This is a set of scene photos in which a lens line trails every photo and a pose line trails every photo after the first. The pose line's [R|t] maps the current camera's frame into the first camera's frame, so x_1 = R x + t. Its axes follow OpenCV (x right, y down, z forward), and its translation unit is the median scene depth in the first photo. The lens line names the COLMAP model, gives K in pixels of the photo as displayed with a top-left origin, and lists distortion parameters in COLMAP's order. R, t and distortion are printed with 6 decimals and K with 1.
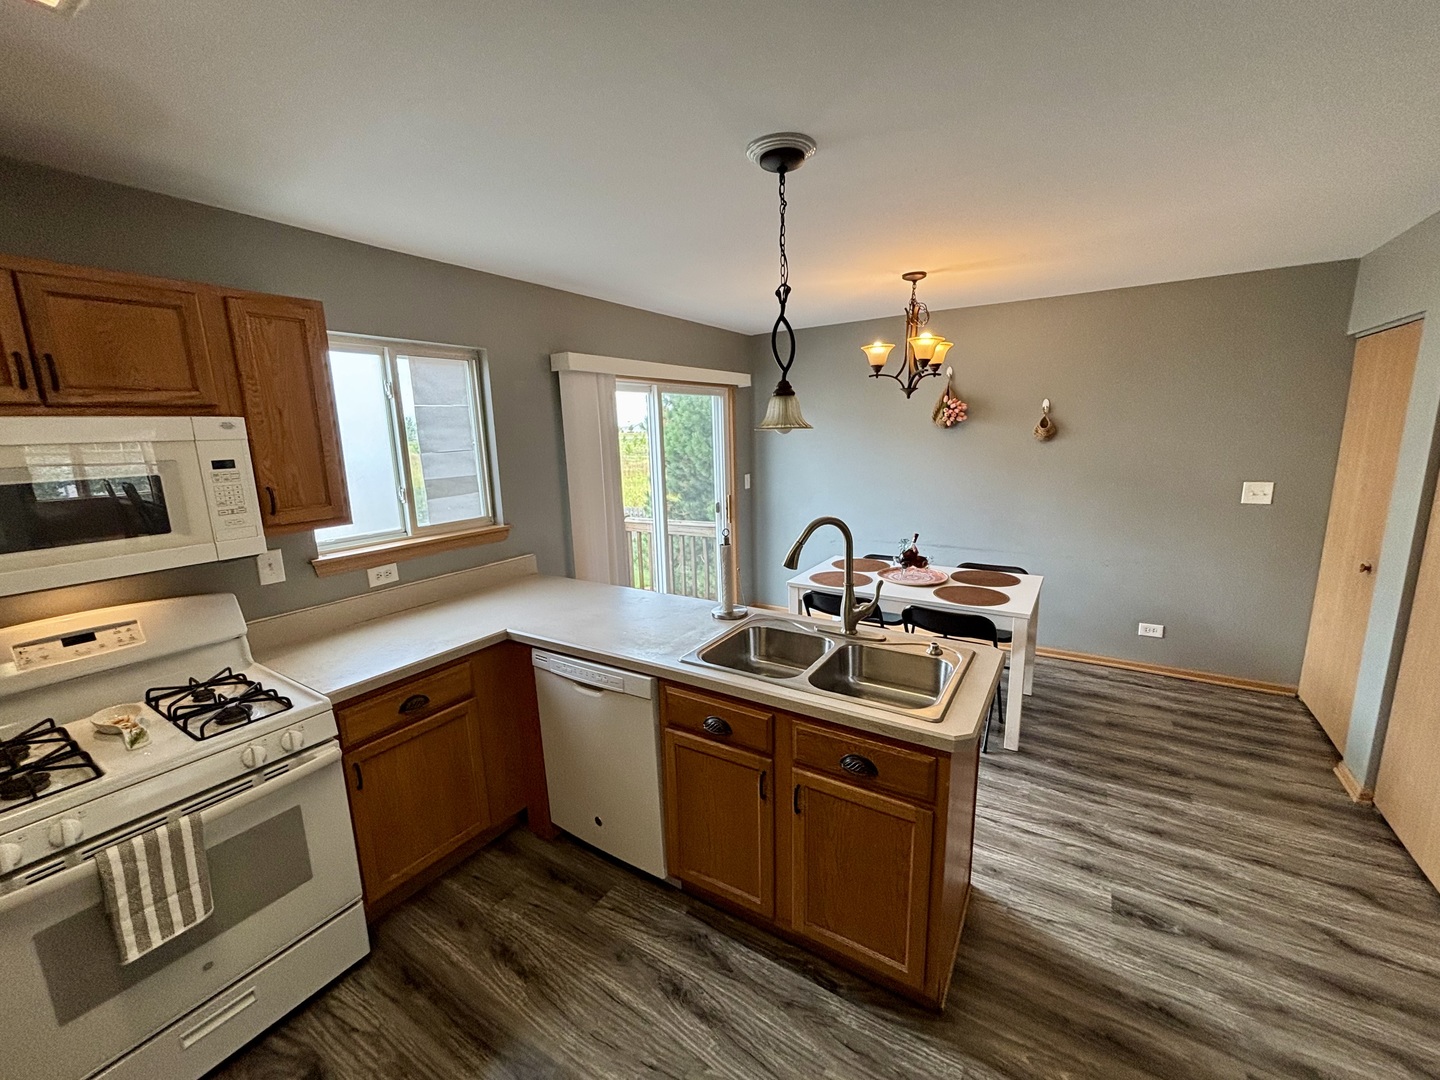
lens RADIAL K [[577.7, 0, 722.2], [0, 577.7, 541.3], [0, 0, 1]] dist [-0.001114, 0.000958]
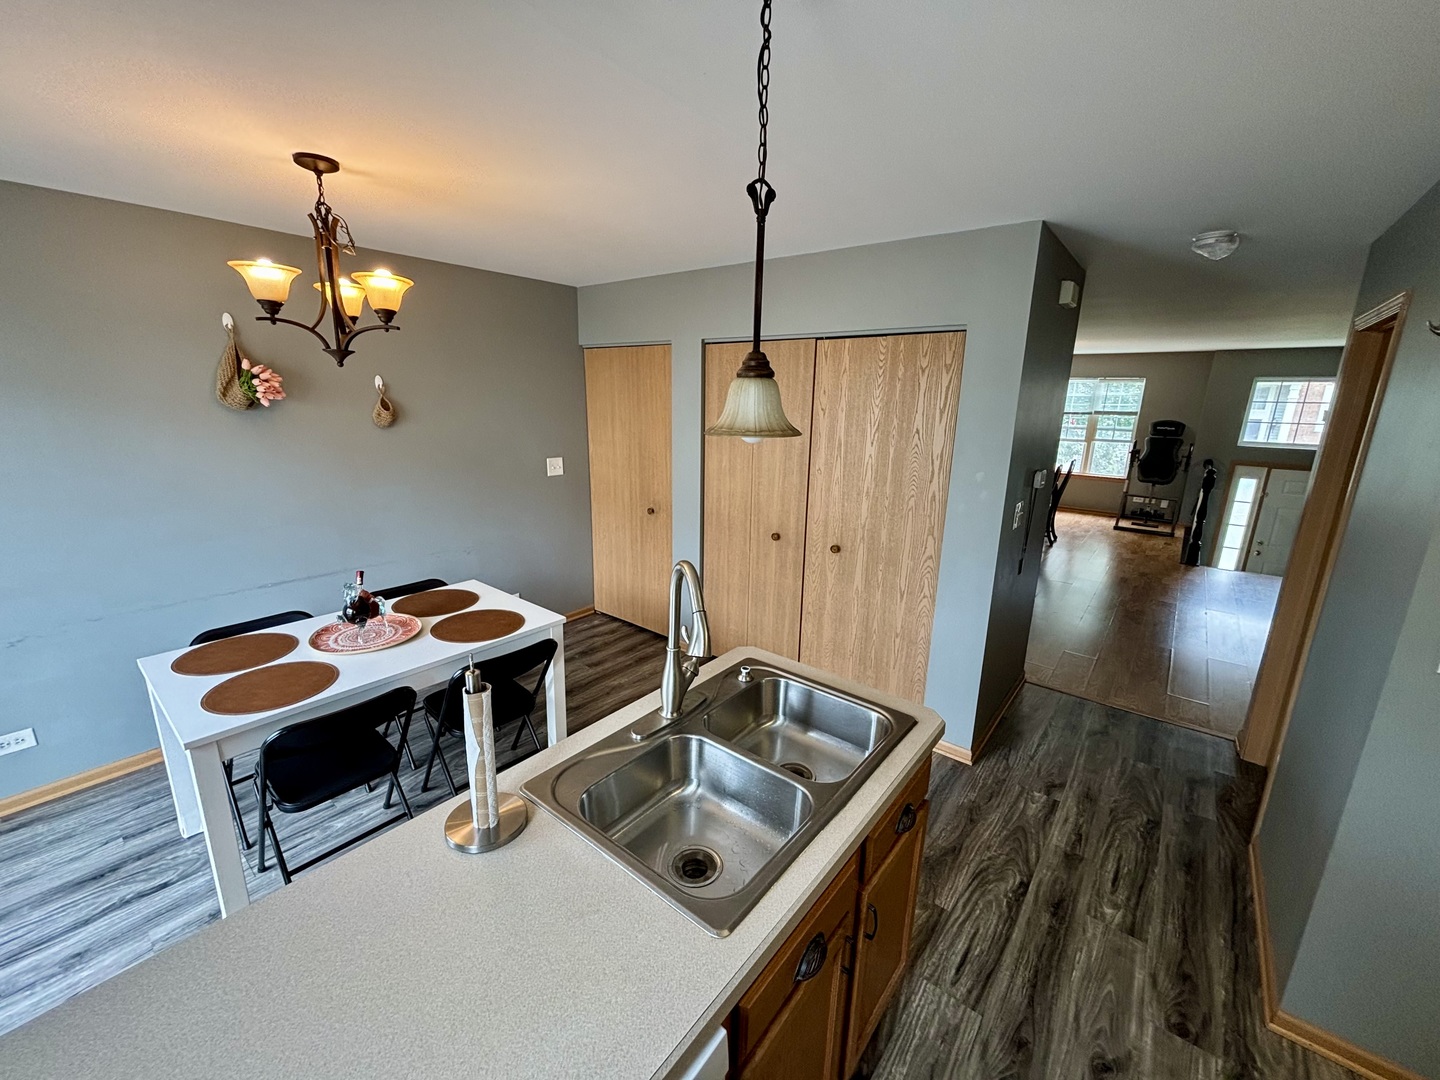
lens RADIAL K [[577.7, 0, 713.8], [0, 577.7, 537.9], [0, 0, 1]] dist [-0.001114, 0.000958]
pose [[0.130019, -0.208258, 0.969393, -0.275120], [0.170644, 0.967804, 0.185030, -0.112687], [-0.976717, 0.141363, 0.161371, 0.523536]]
